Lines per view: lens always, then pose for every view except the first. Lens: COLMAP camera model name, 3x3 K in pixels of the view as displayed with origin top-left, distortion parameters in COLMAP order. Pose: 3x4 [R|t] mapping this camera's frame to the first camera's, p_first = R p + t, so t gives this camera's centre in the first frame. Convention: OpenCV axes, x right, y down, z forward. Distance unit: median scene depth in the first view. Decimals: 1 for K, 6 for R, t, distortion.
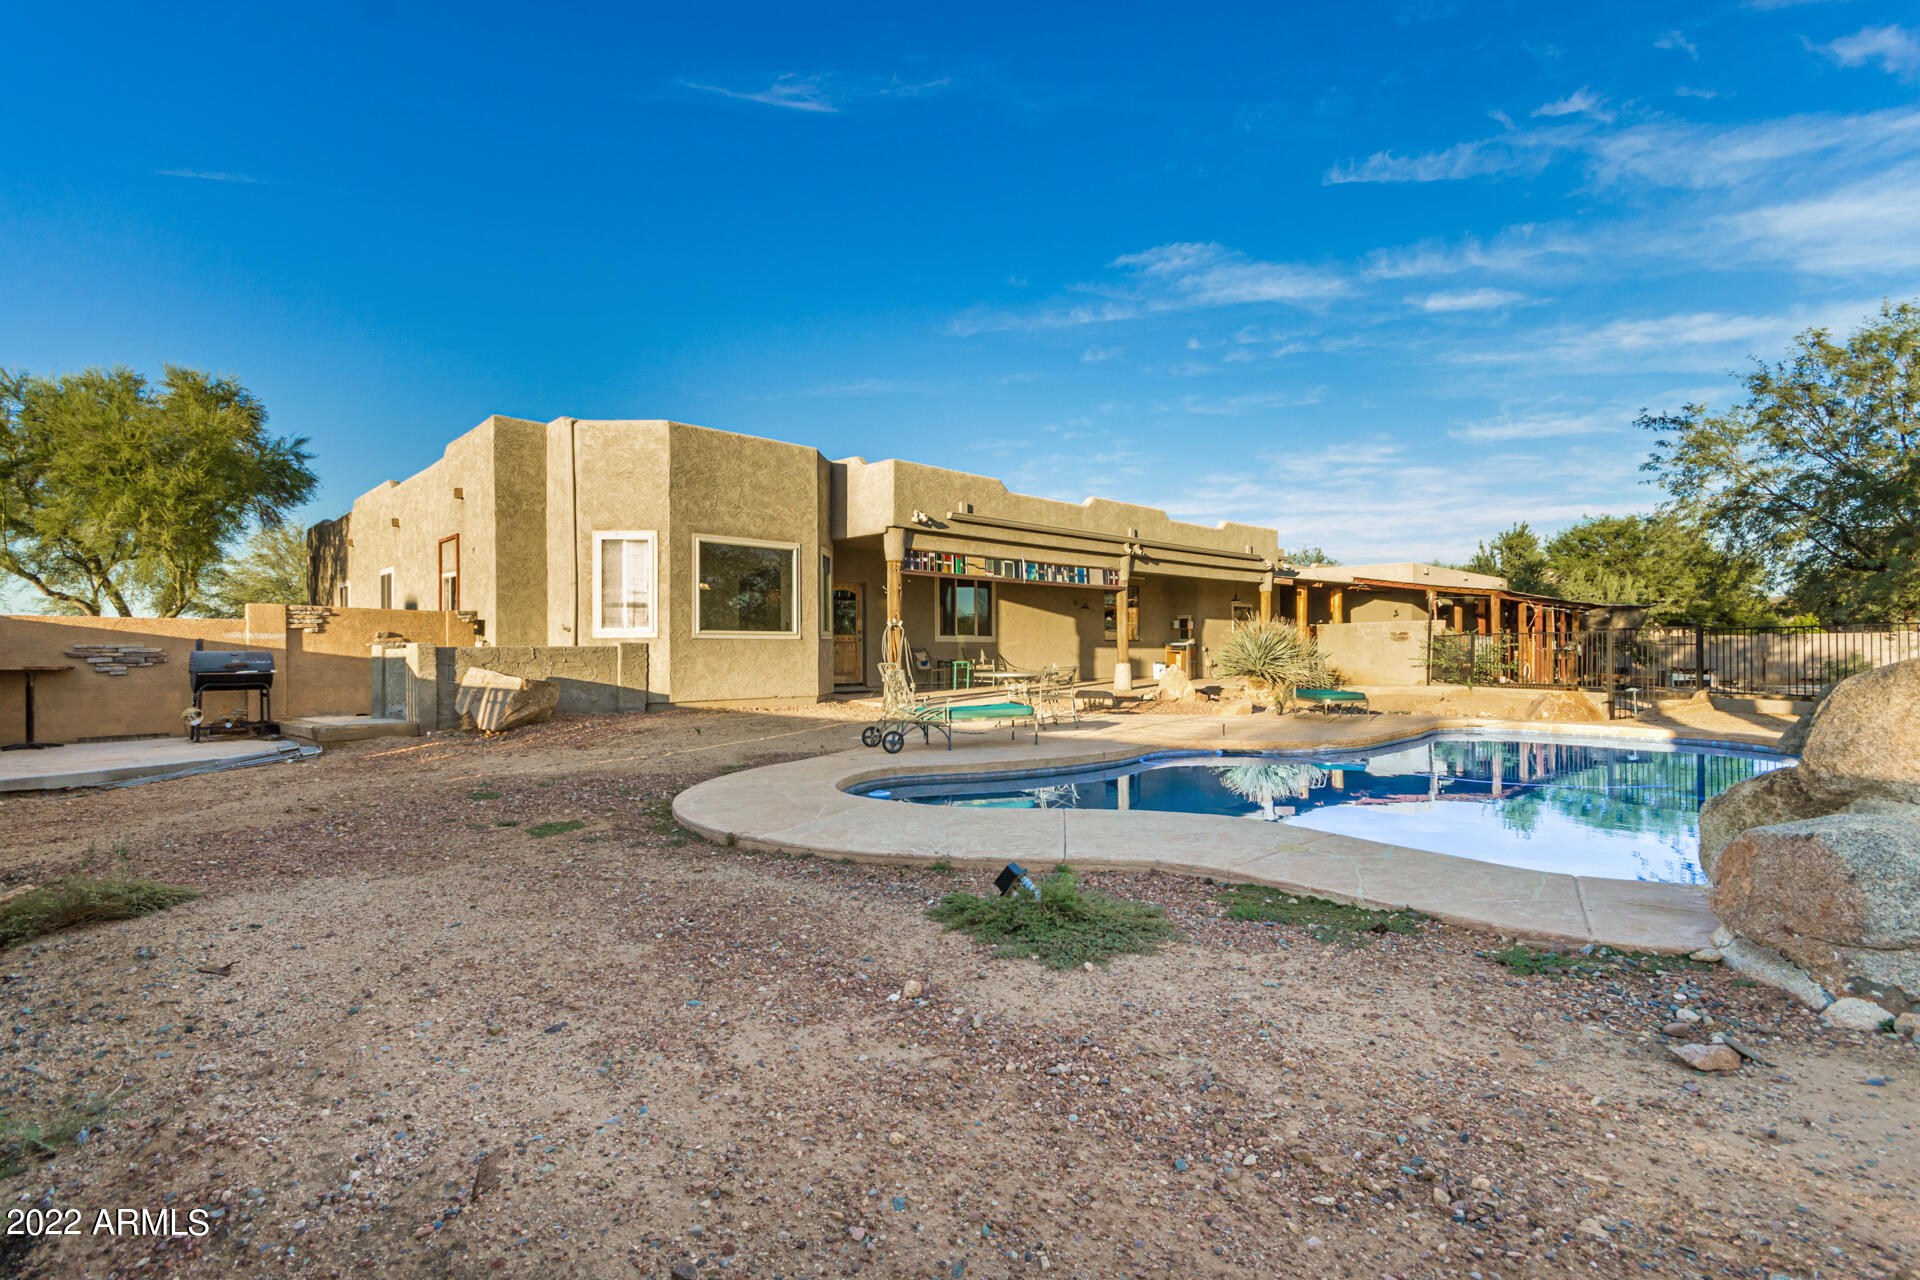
lens RADIAL K [[897.4, 0, 959.0], [0, 897.4, 652.4], [0, 0, 1]] dist [0.006148, 0.000822]
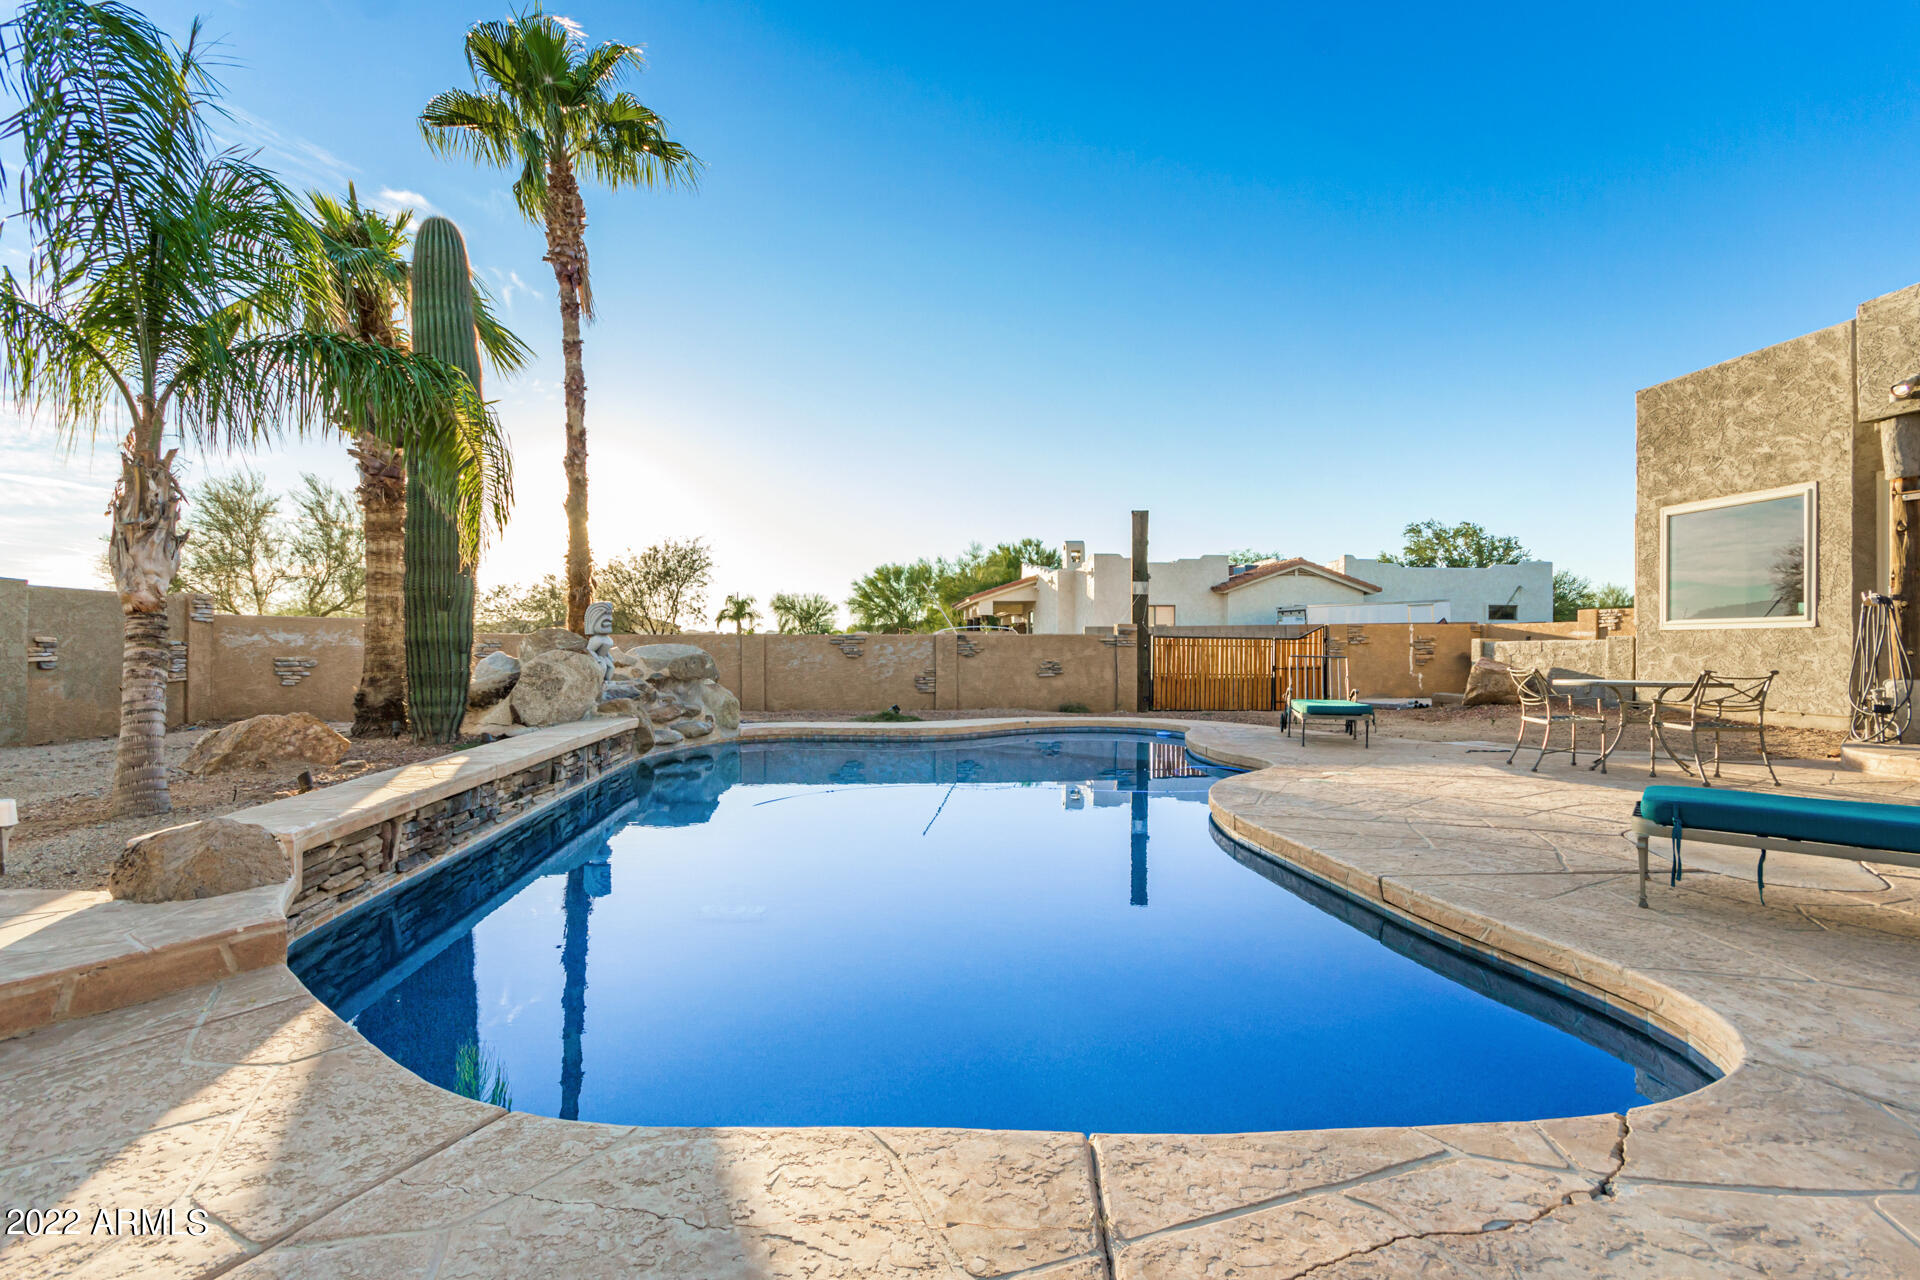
lens RADIAL K [[897.4, 0, 959.0], [0, 897.4, 652.4], [0, 0, 1]] dist [0.006148, 0.000822]
pose [[-0.620056, 0.006998, -0.784526, 0.693257], [-0.001381, 0.999949, 0.010011, -0.002324], [0.784556, 0.007291, -0.620015, 0.876816]]
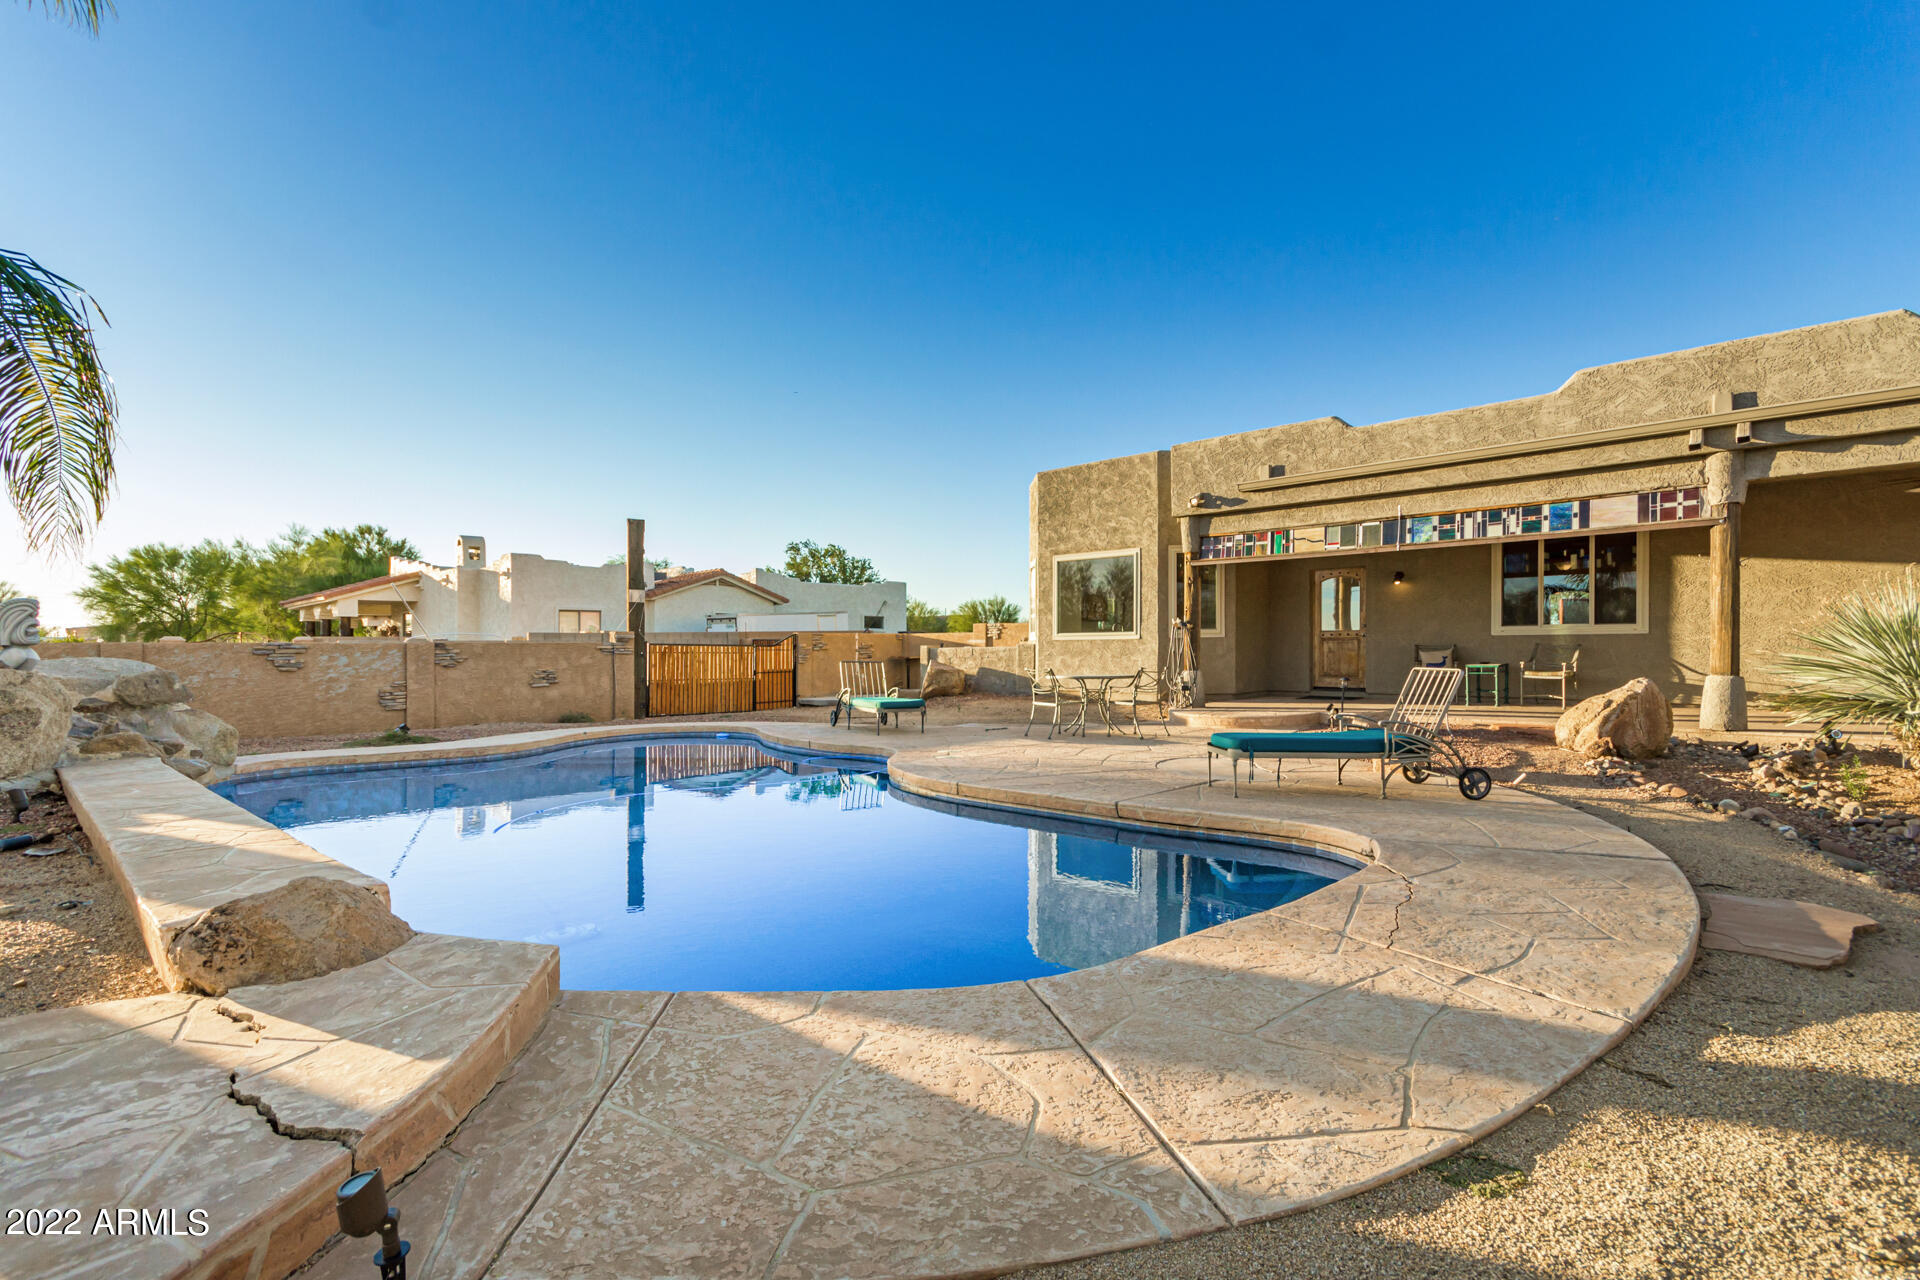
lens RADIAL K [[898.2, 0, 959.1], [0, 898.2, 669.0], [0, 0, 1]] dist [0.002612, 0.000467]
pose [[0.031765, 0.024752, -0.999189, 0.827192], [0.003924, 0.999683, 0.024888, -0.006576], [0.999488, -0.004711, 0.031657, 0.720313]]
